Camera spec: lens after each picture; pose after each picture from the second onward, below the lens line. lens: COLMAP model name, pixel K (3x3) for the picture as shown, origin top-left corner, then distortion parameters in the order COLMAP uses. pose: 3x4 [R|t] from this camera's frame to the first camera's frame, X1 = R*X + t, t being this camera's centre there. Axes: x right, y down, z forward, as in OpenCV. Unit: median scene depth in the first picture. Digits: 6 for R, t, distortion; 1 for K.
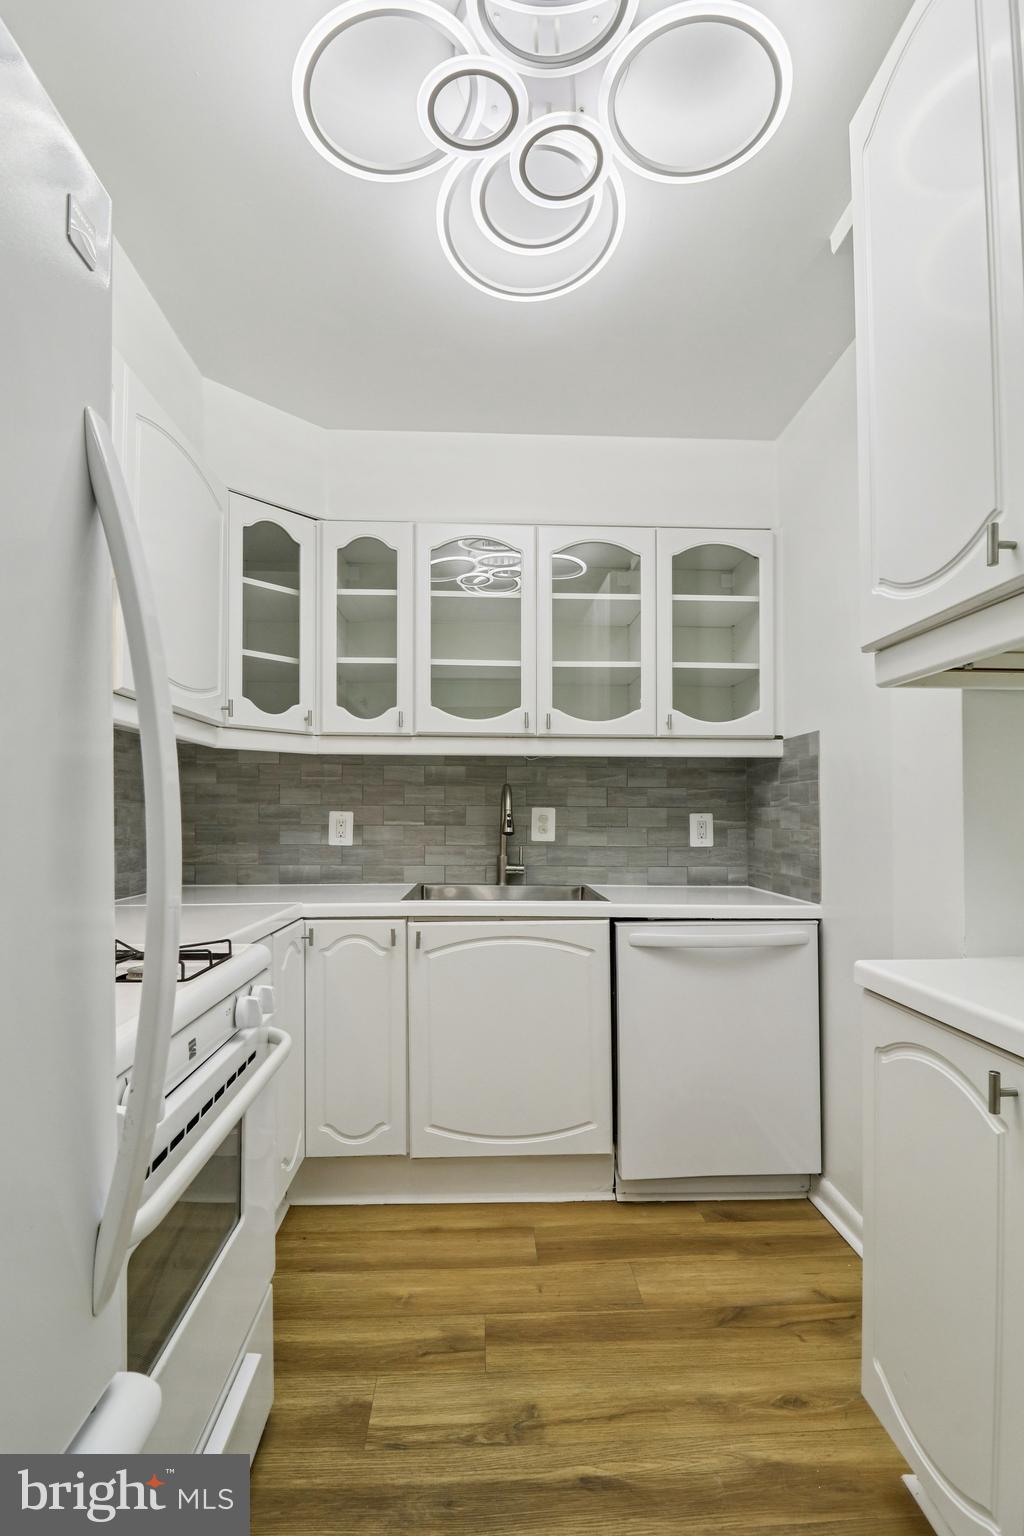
lens RADIAL K [[726.4, 0, 515.2], [0, 726.4, 842.5], [0, 0, 1]] dist [-0.002914, -0.006771]
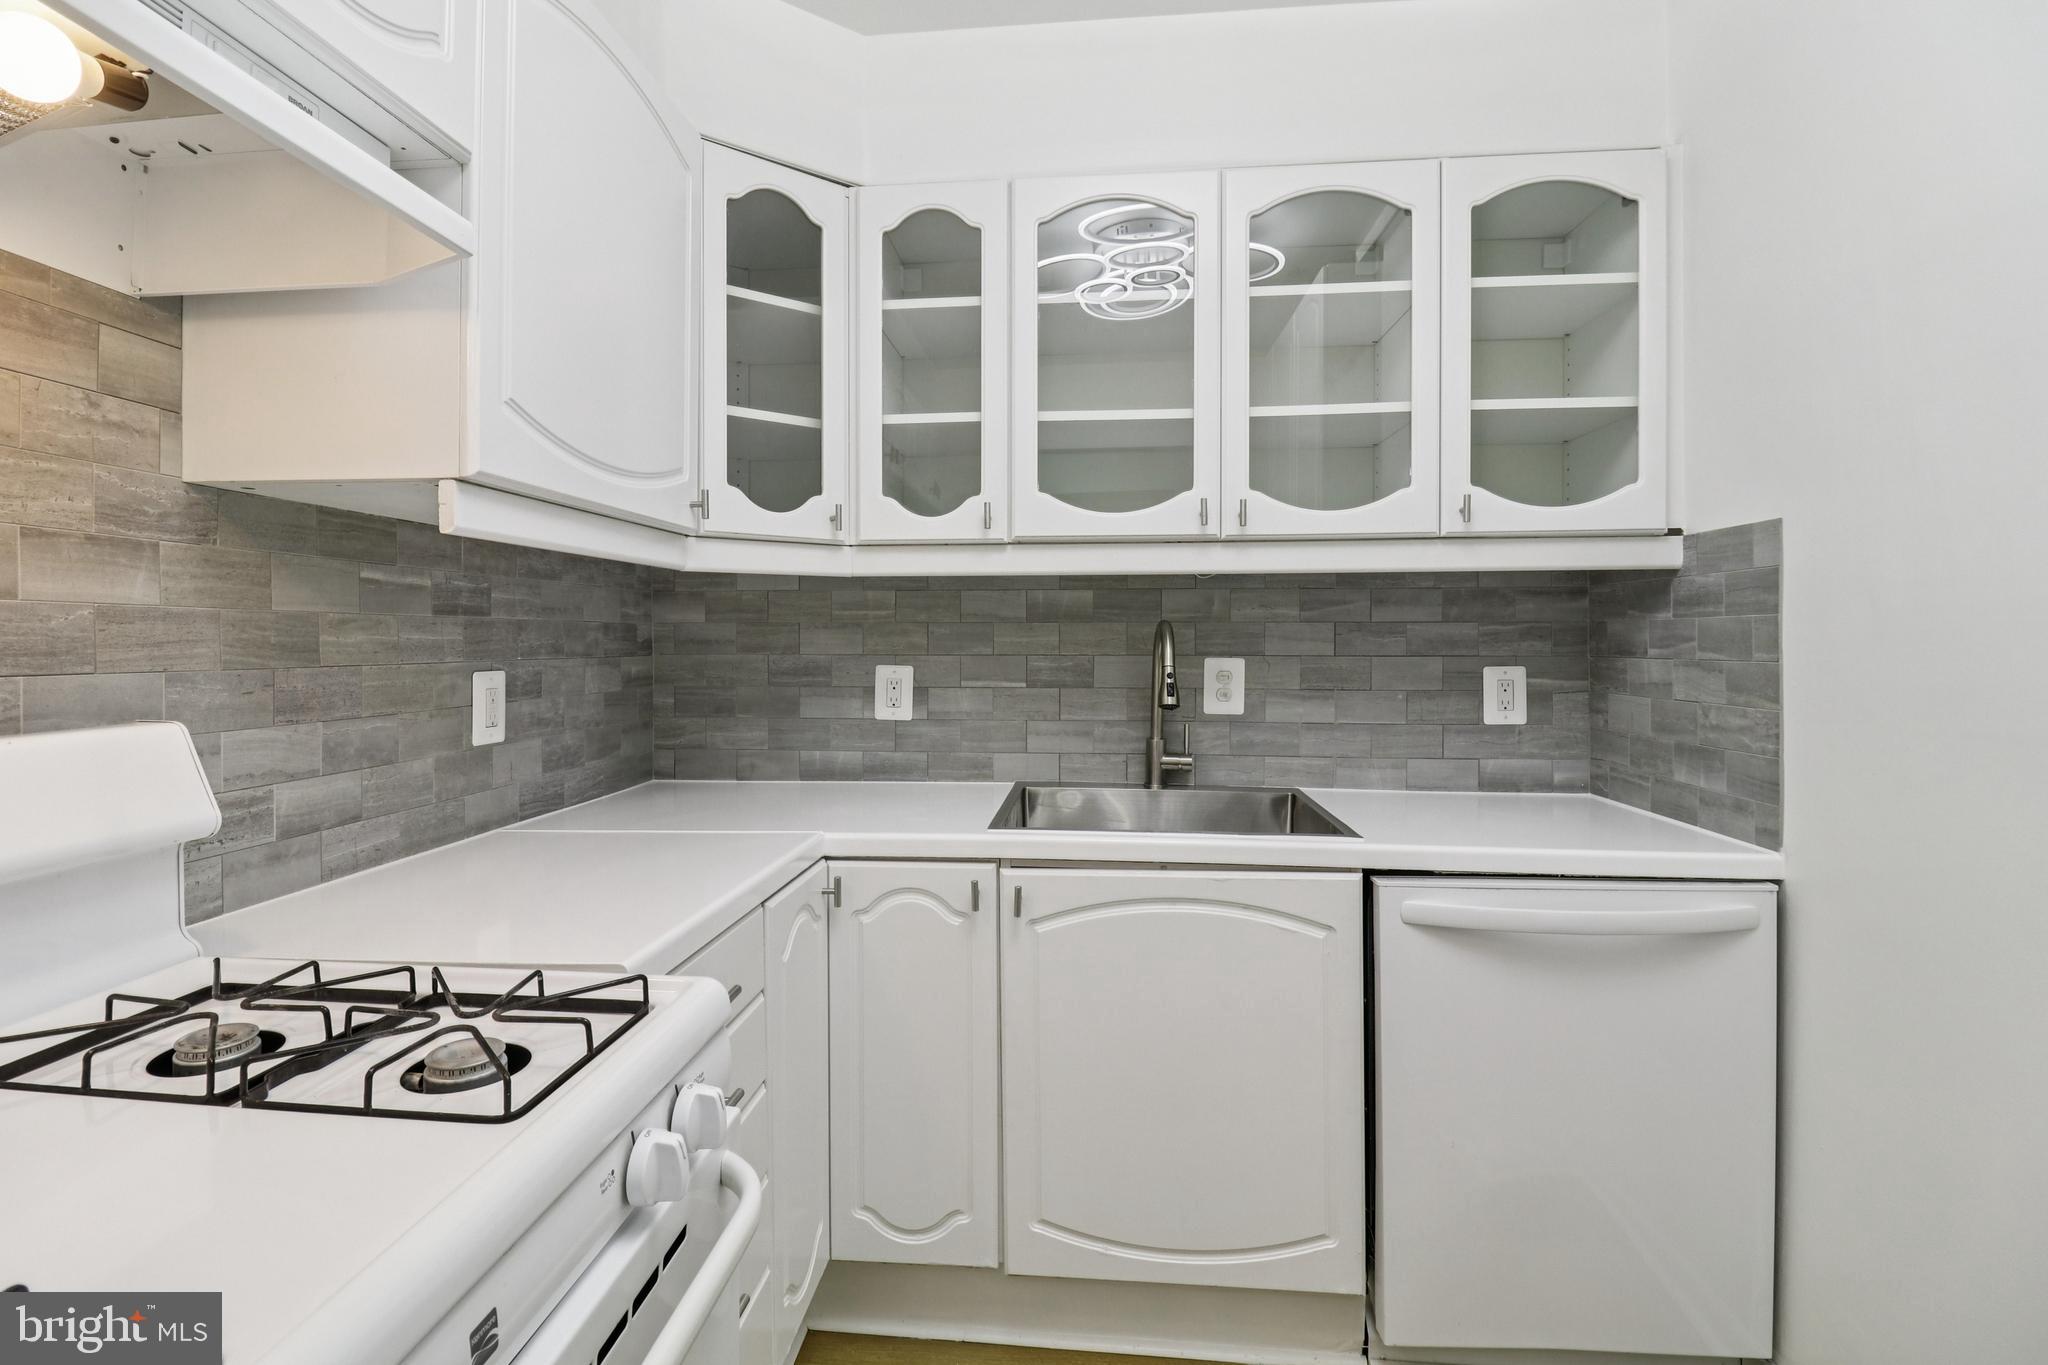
lens RADIAL K [[968.5, 0, 1001.2], [0, 968.5, 703.9], [0, 0, 1]] dist [-0.002914, -0.006771]
pose [[0.989589, 0.002687, -0.143895, -0.032059], [0.001471, 0.999585, 0.028778, -0.038188], [0.143913, -0.028690, 0.989174, 0.212036]]
